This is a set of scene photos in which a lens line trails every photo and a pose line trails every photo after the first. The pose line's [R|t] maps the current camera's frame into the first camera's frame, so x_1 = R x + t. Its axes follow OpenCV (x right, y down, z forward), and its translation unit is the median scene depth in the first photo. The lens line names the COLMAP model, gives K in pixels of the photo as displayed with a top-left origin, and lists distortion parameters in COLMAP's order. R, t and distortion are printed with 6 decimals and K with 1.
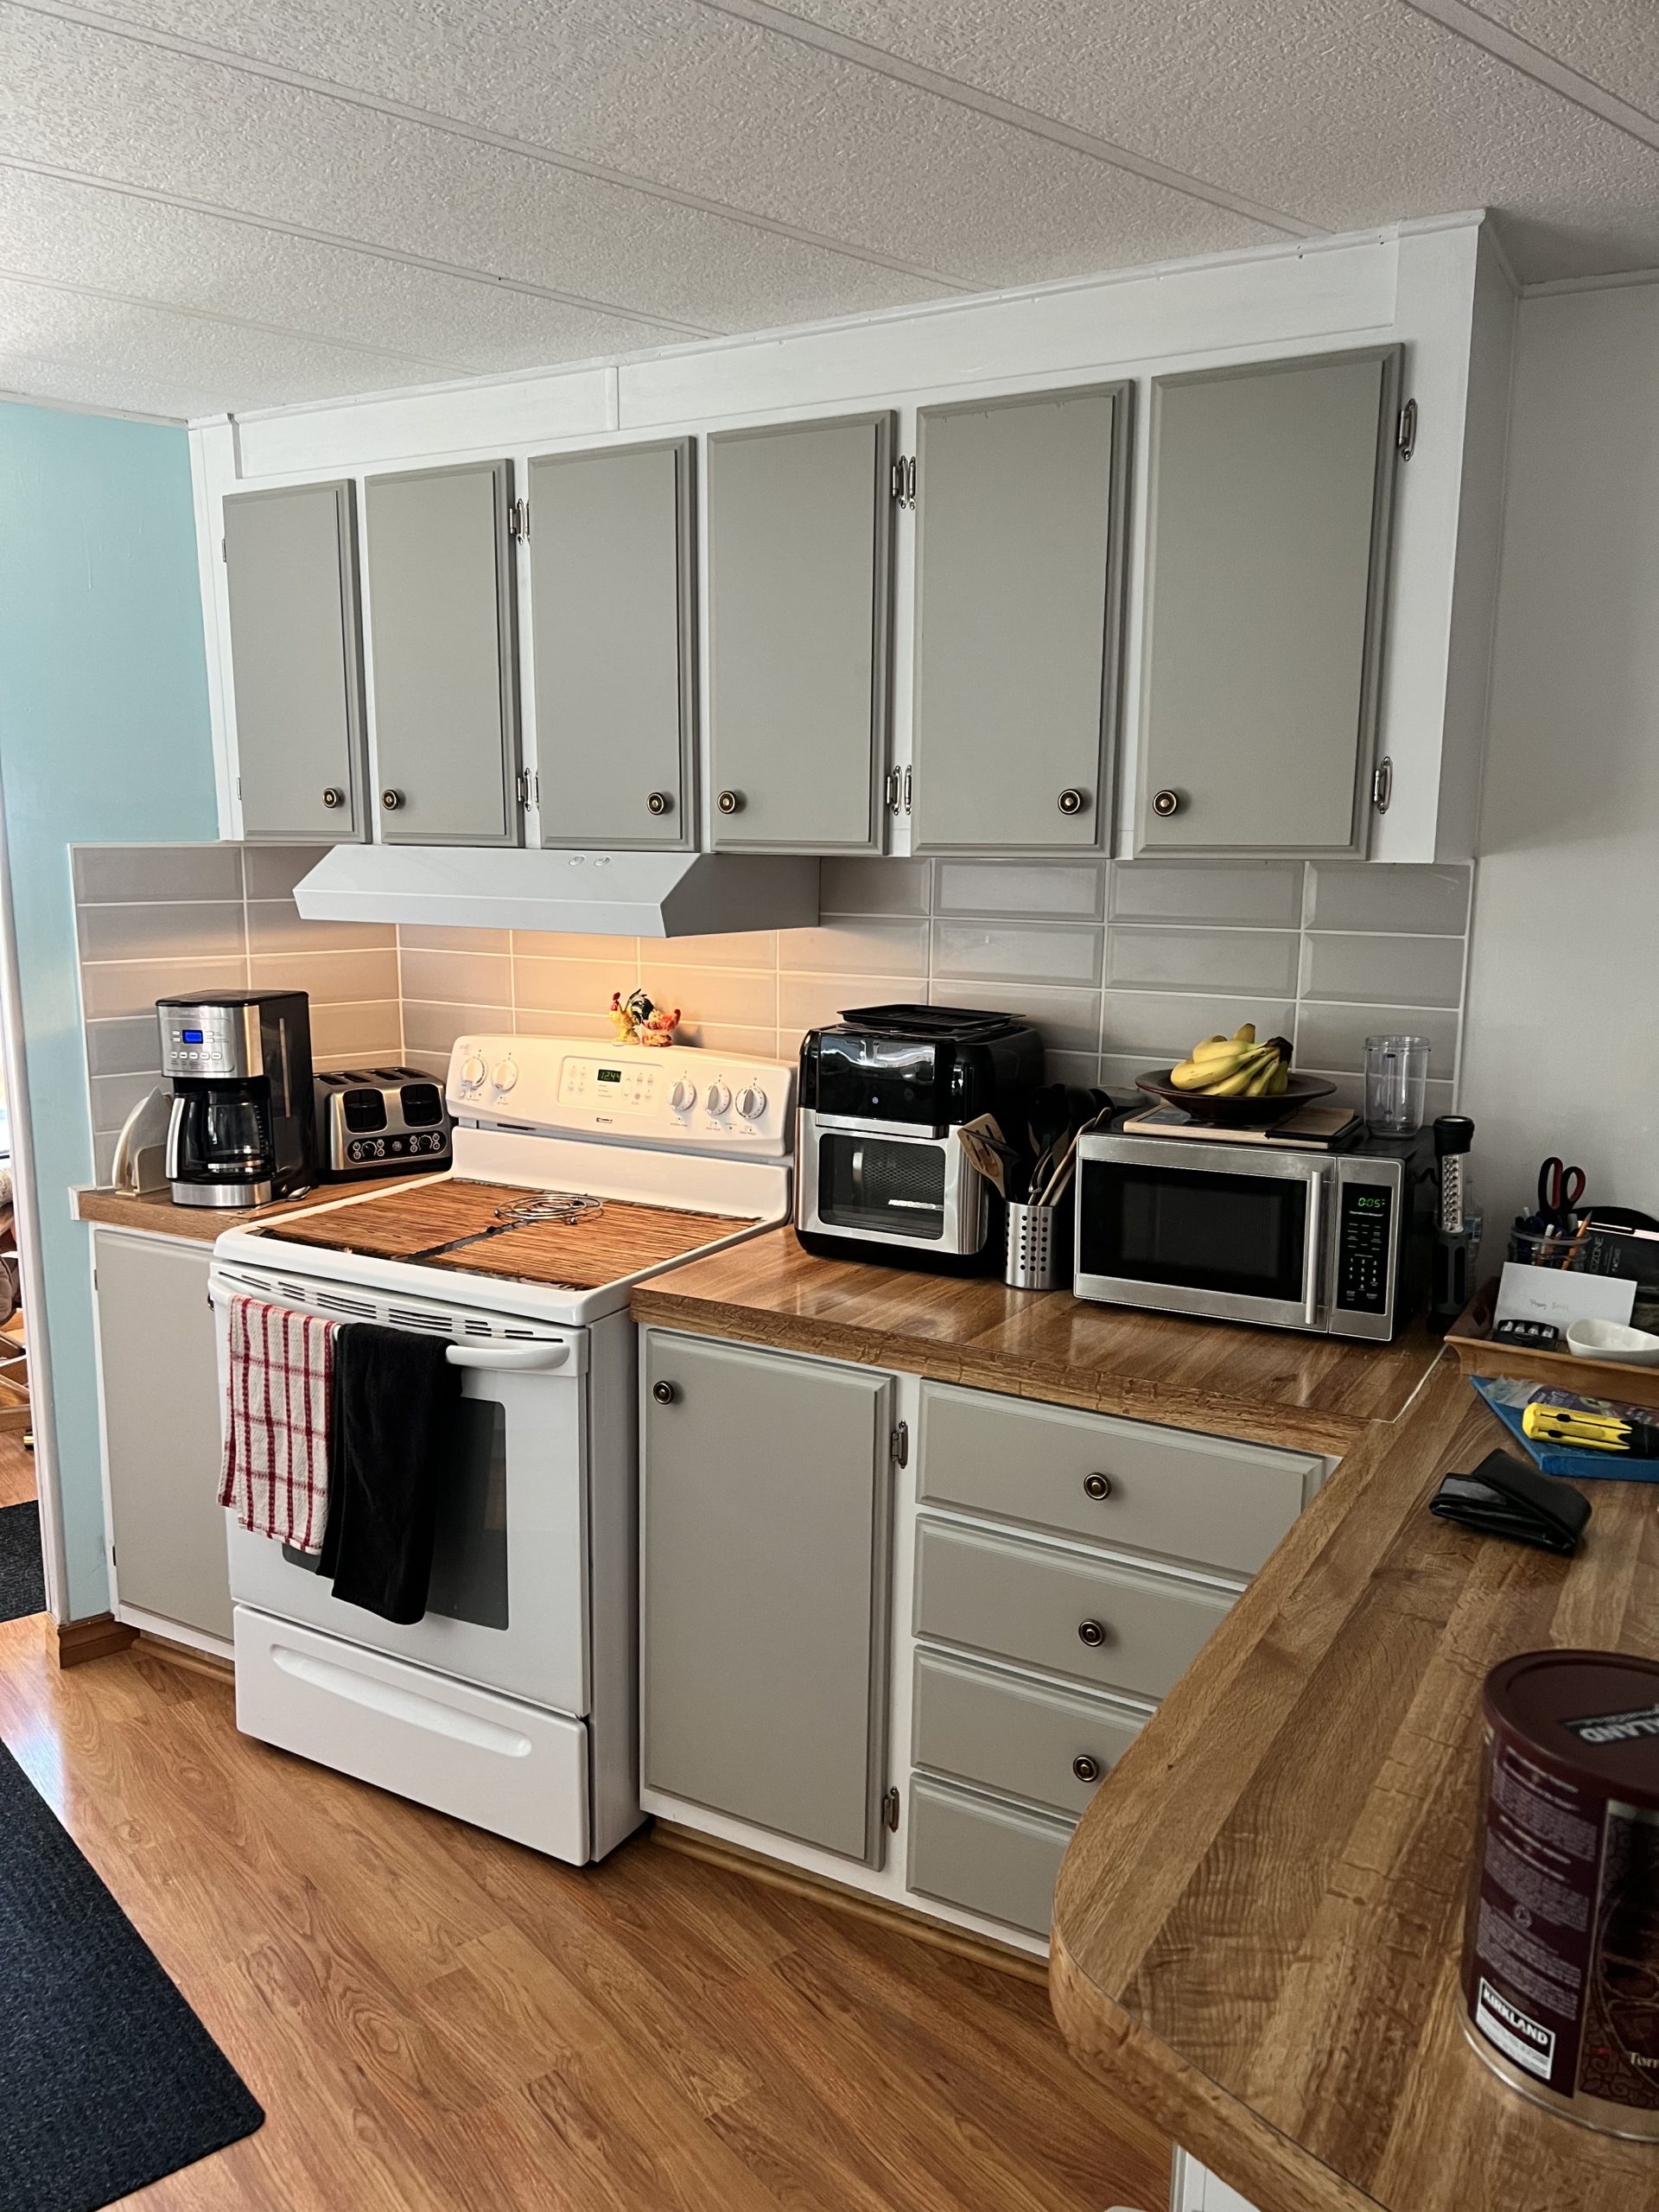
lens RADIAL K [[1659.5, 0, 831.7], [0, 1659.5, 1103.7], [0, 0, 1]] dist [-0.001331, -0.007047]
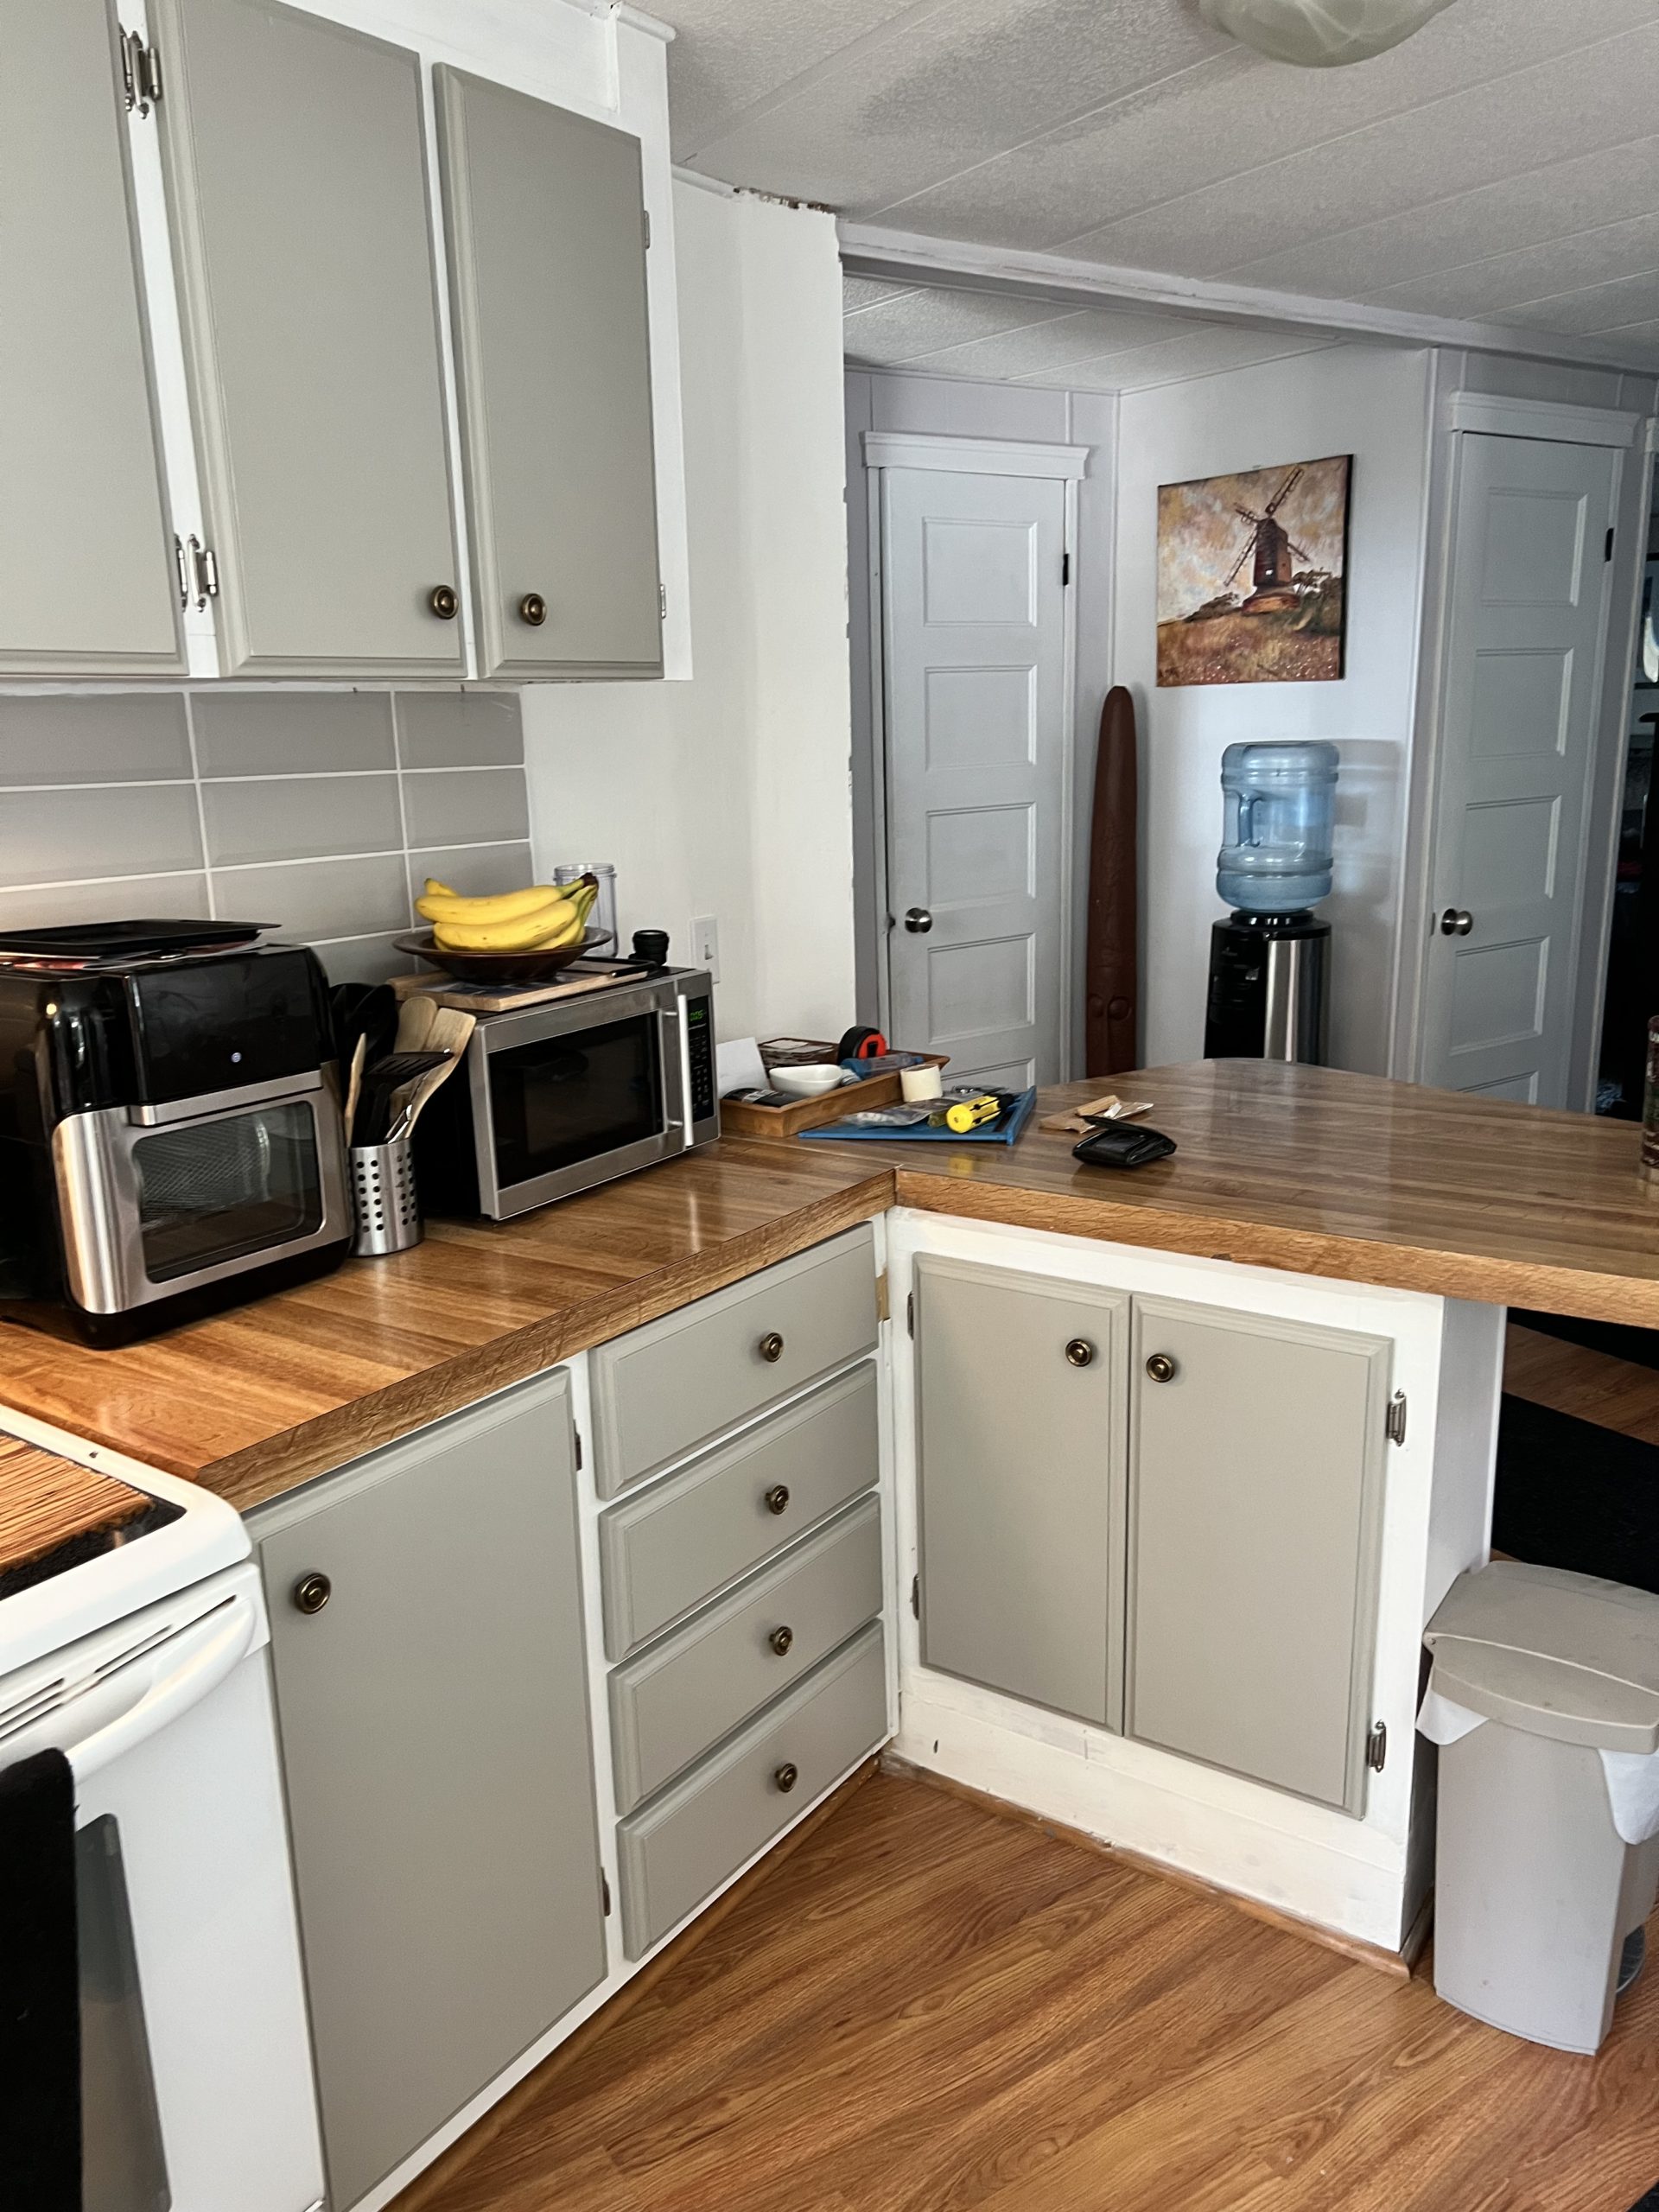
lens RADIAL K [[1659.5, 0, 831.1], [0, 1659.5, 1116.1], [0, 0, 1]] dist [-0.001331, -0.007047]
pose [[0.087194, -0.245744, 0.965405, -0.655352], [0.187405, 0.955840, 0.226383, -0.093918], [-0.978405, 0.161182, 0.129397, 0.760553]]
